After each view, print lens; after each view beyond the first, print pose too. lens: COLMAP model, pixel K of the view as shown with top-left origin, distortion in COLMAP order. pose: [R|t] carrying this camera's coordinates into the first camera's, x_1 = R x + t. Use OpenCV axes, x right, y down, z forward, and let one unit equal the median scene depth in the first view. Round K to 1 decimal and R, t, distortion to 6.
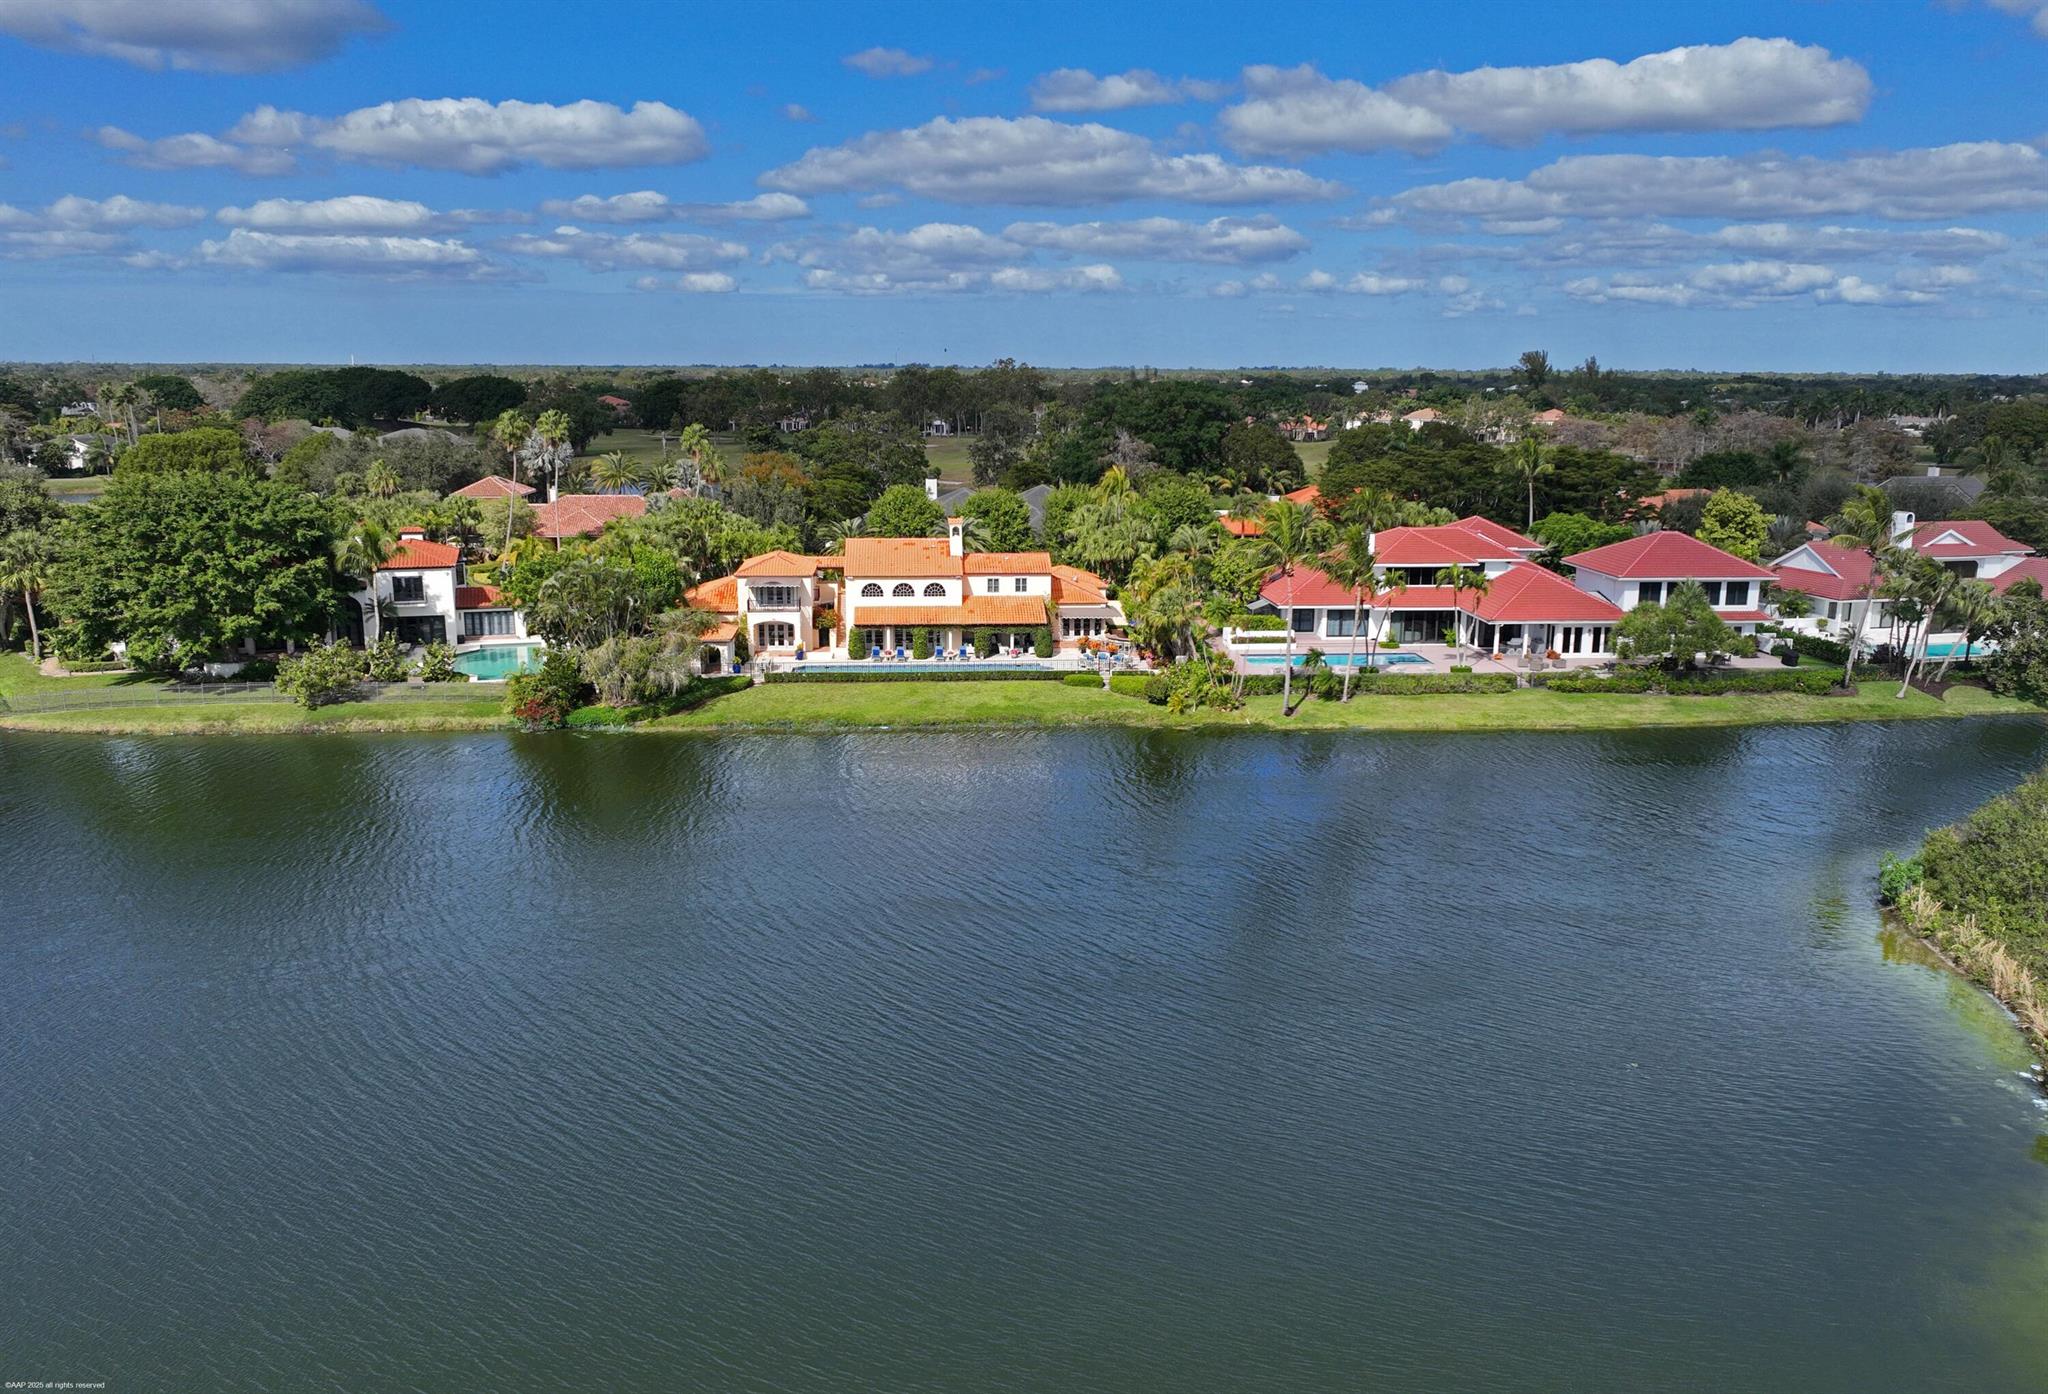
lens RADIAL K [[1669.5, 0, 1060.7], [0, 1669.5, 692.3], [0, 0, 1]] dist [-0.001515, -0.004286]
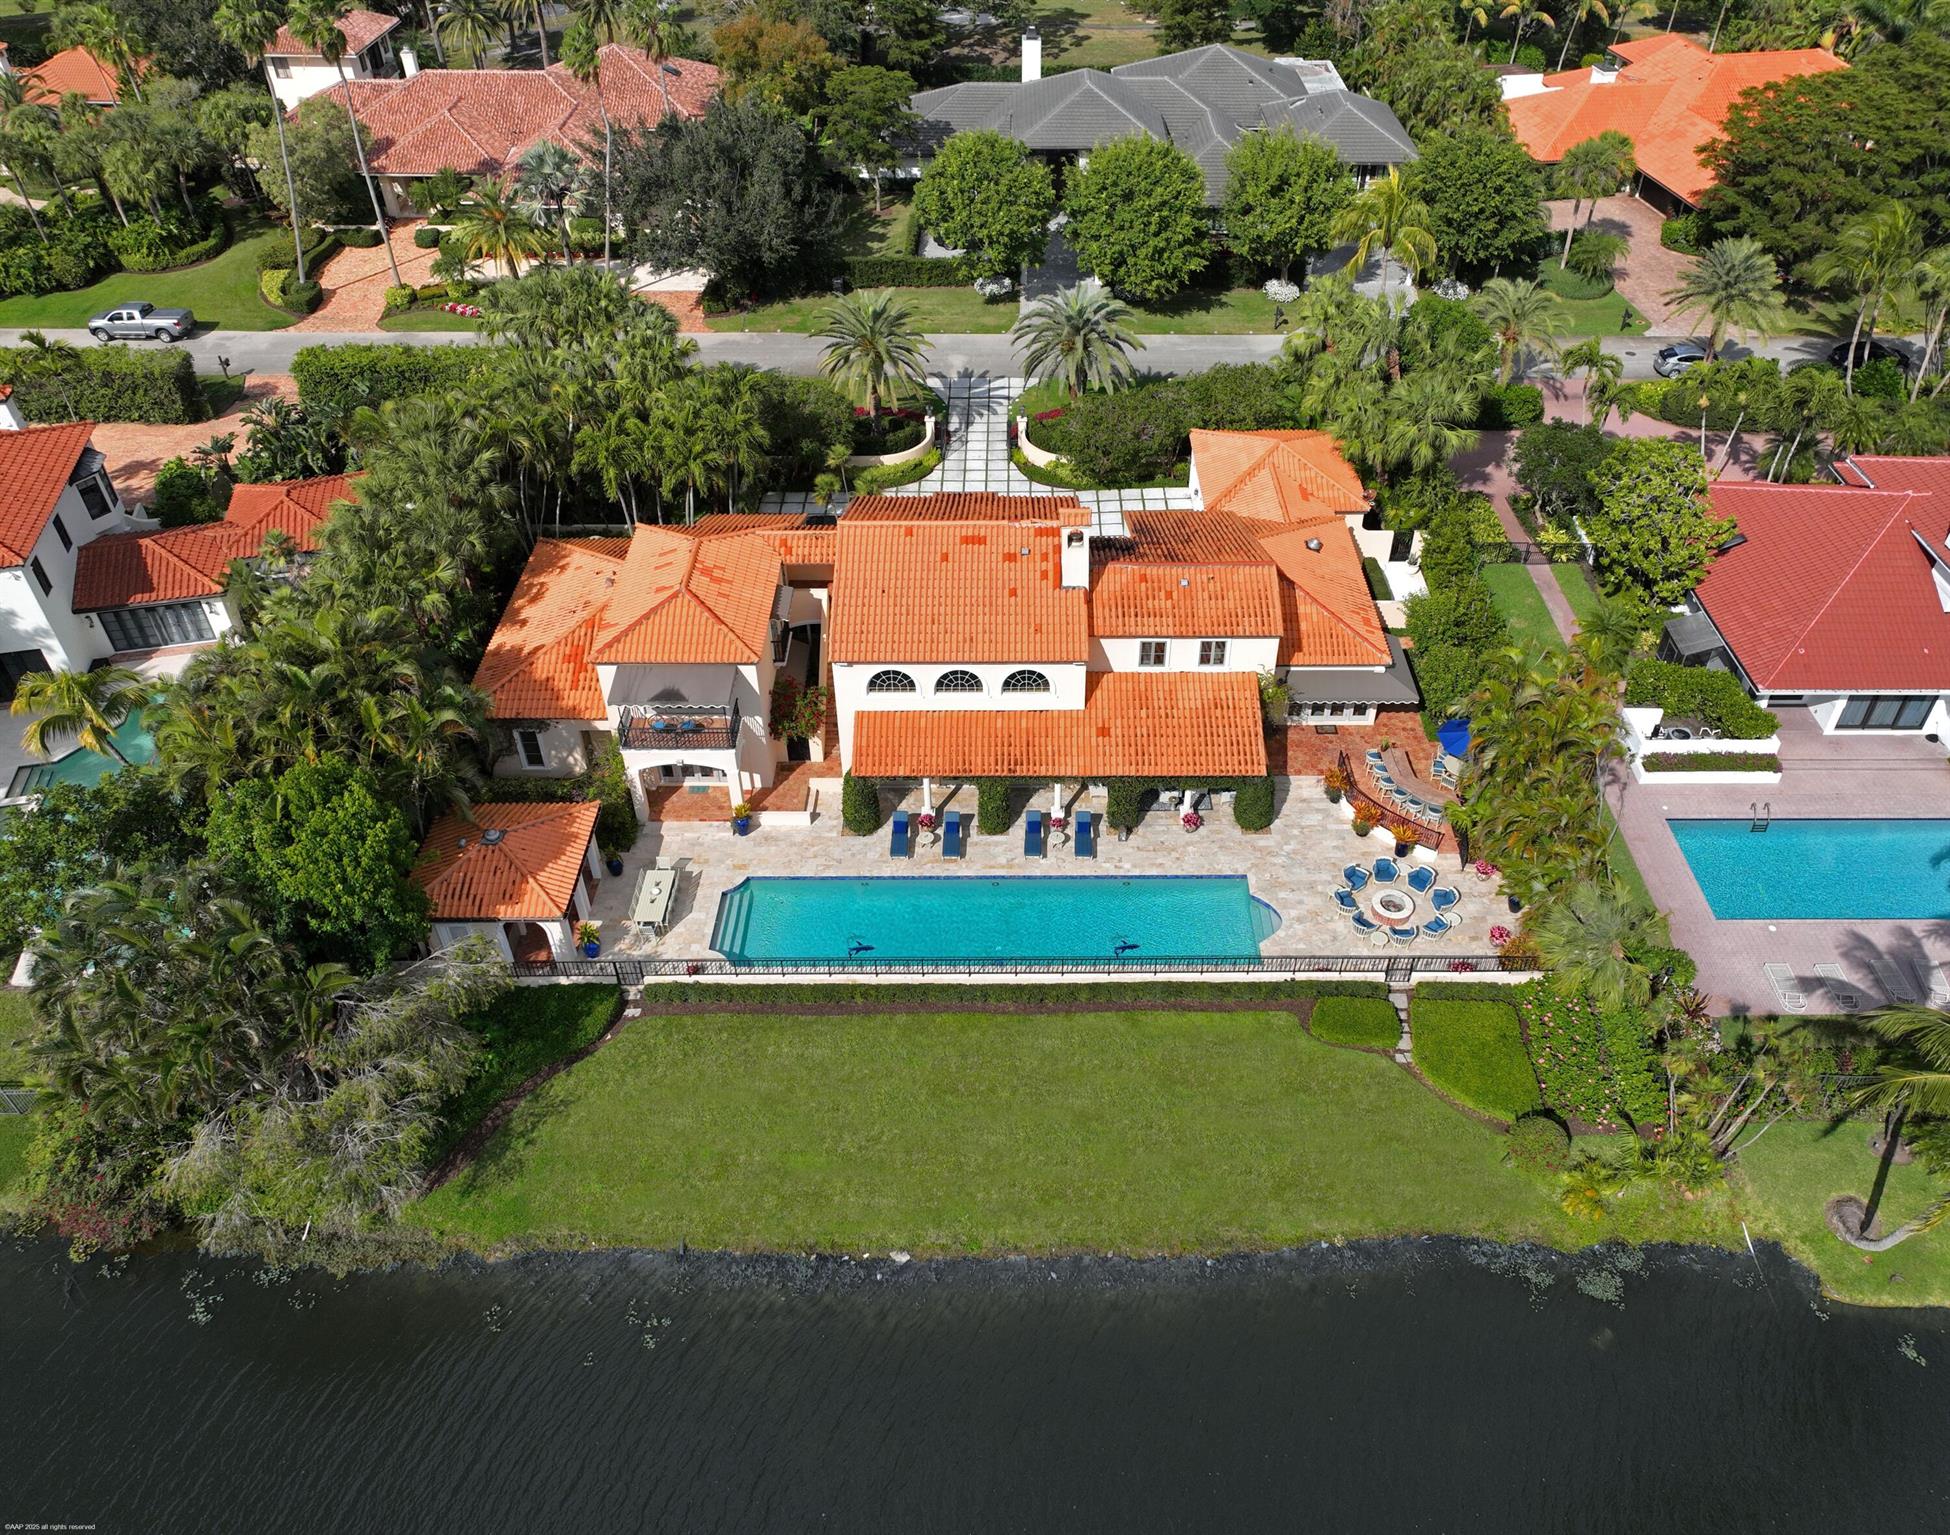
lens RADIAL K [[1458.9, 0, 1037.1], [0, 1458.9, 758.1], [0, 0, 1]] dist [-0.010917, 0.034541]
pose [[0.997259, 0.048853, -0.055570, -0.042123], [-0.015338, 0.871216, 0.490660, -0.205874], [0.072384, -0.488463, 0.869577, 0.548956]]
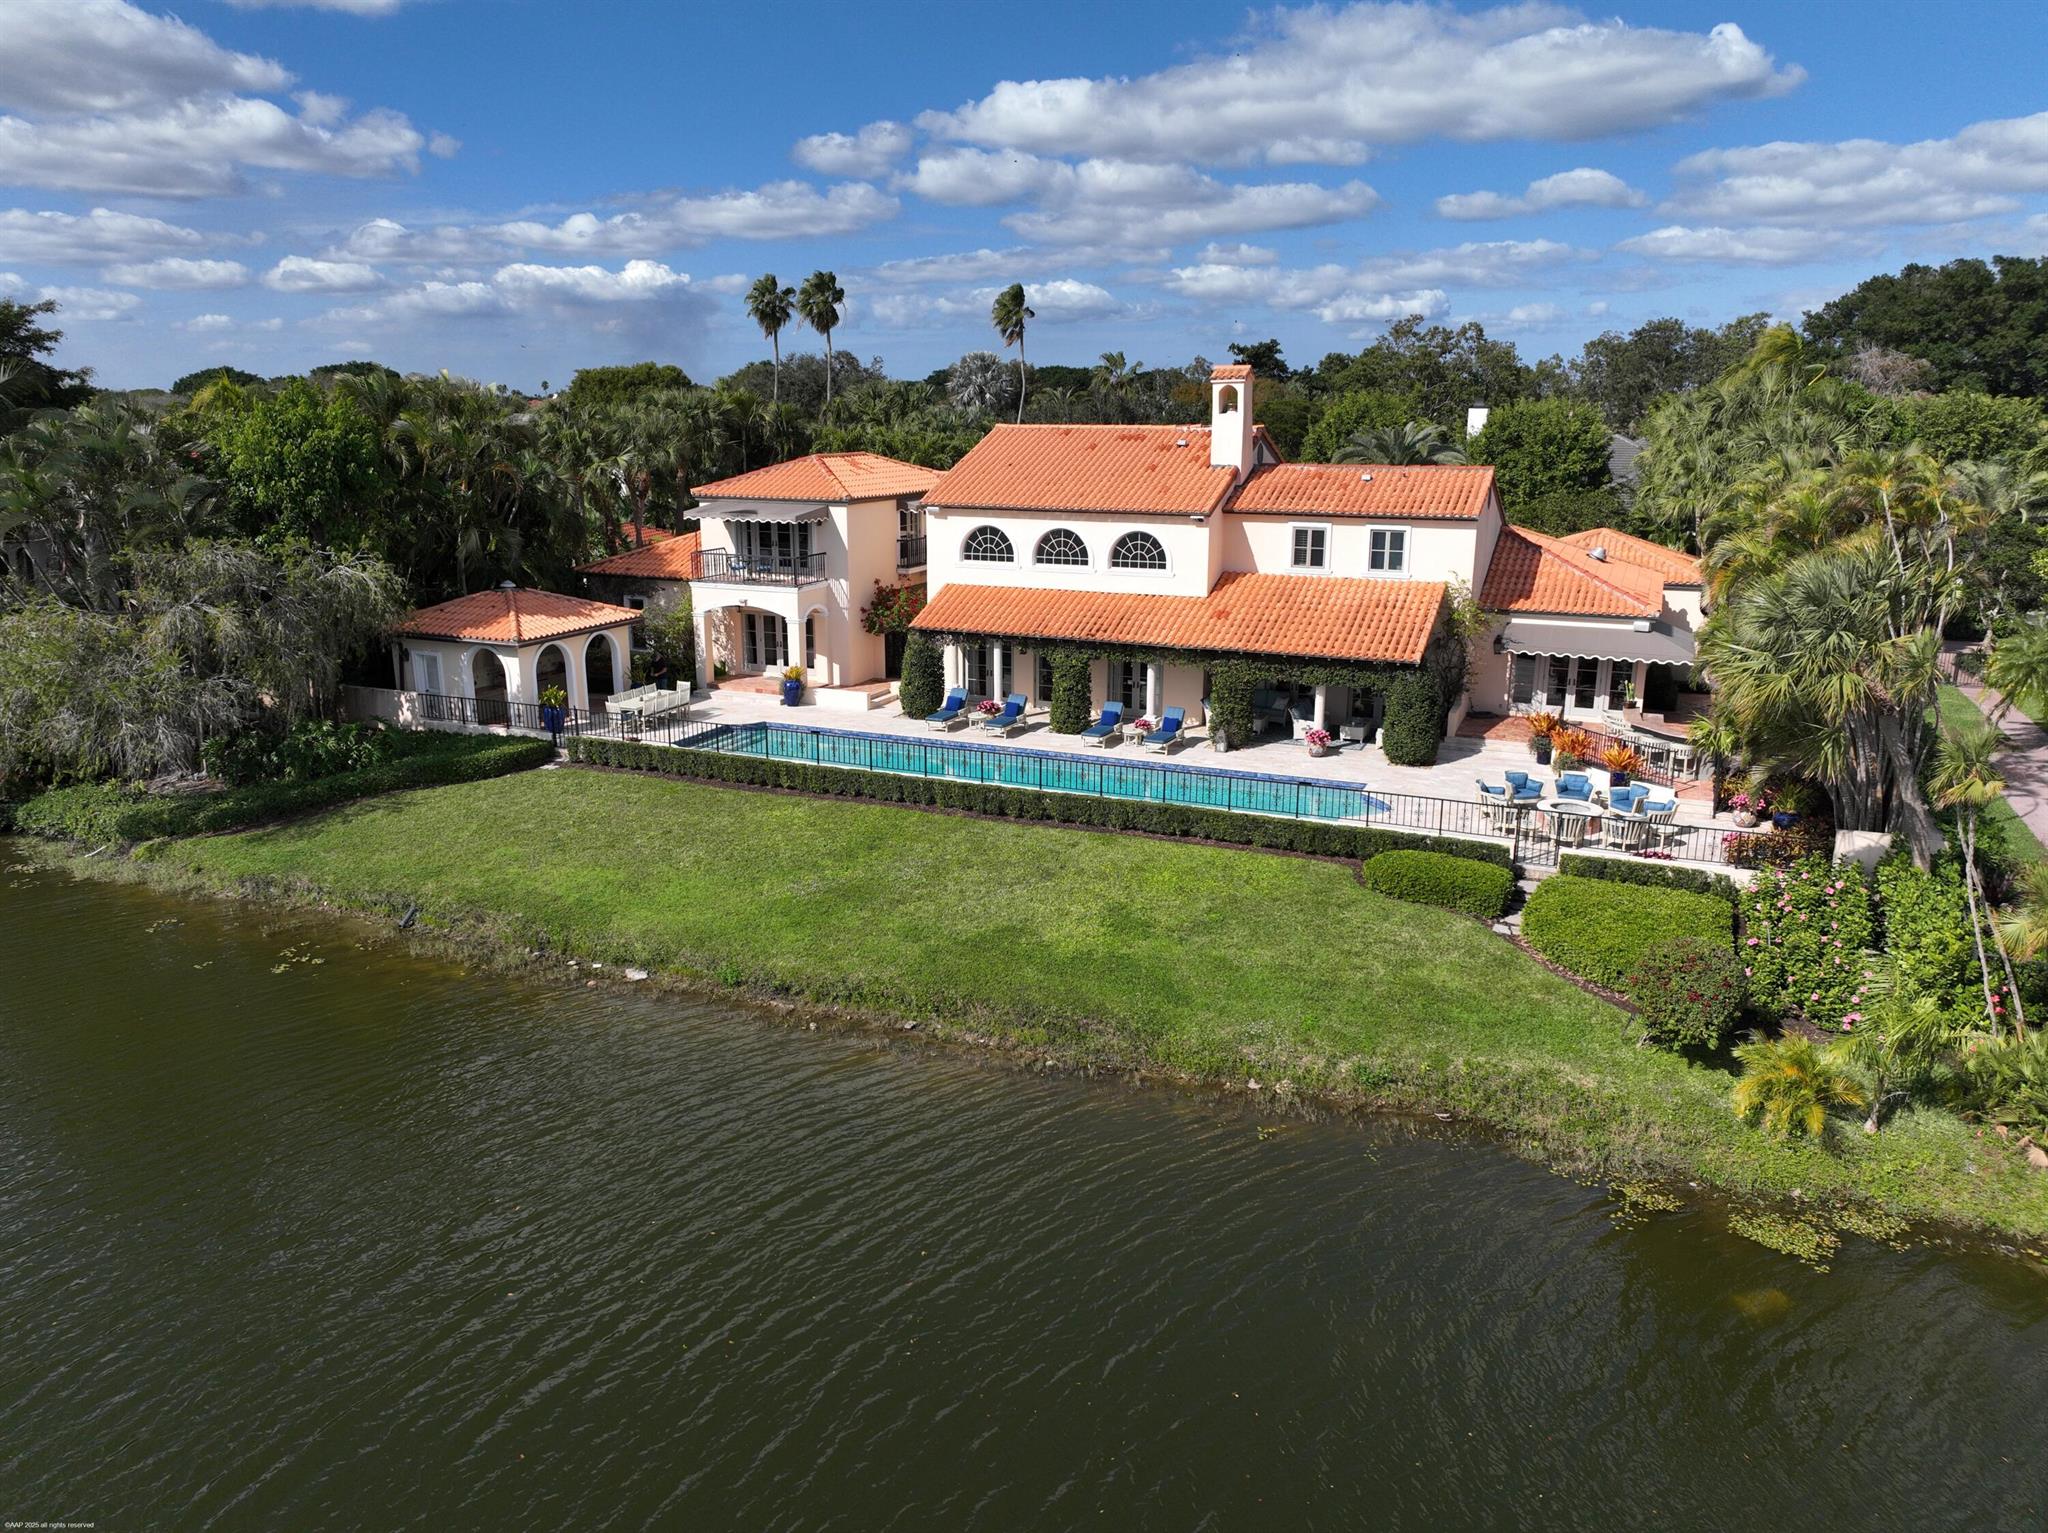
lens RADIAL K [[1450.0, 0, 1024.0], [0, 1450.0, 766.5], [0, 0, 1]] dist [-0.002007, 0.006533]
pose [[0.875812, 0.111820, -0.469521, 0.050863], [-0.088826, 0.993519, 0.070923, -0.029335], [0.474409, -0.020409, 0.880068, 0.602125]]
